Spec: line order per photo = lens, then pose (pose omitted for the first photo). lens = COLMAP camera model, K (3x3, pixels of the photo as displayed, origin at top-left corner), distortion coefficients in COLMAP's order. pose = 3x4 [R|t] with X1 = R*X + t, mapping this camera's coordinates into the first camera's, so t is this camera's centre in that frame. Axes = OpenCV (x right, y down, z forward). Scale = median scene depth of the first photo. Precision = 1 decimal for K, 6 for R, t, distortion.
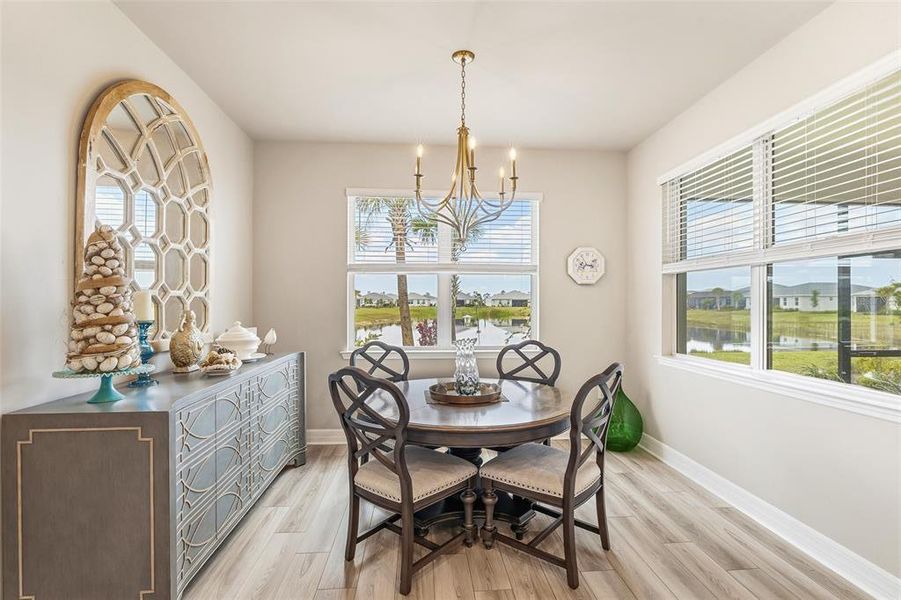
lens RADIAL K [[425.9, 0, 452.7], [0, 425.9, 298.9], [0, 0, 1]] dist [-0.008034, 0.000232]
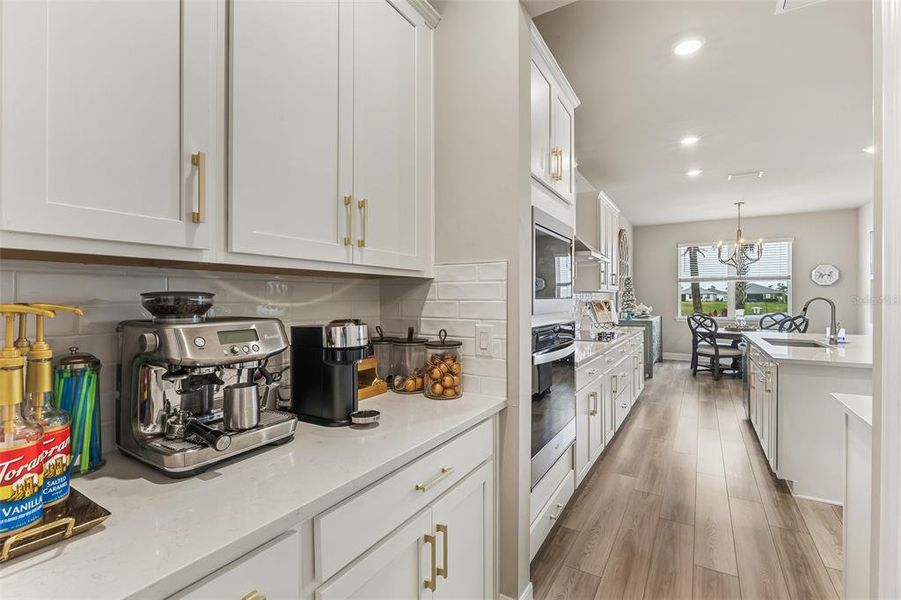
lens RADIAL K [[425.9, 0, 452.7], [0, 425.9, 298.9], [0, 0, 1]] dist [-0.008034, 0.000232]
pose [[0.821189, 0.000468, -0.570656, 0.051268], [0.006375, 0.999930, 0.009995, -0.005227], [0.570621, -0.011846, 0.821128, -1.692375]]
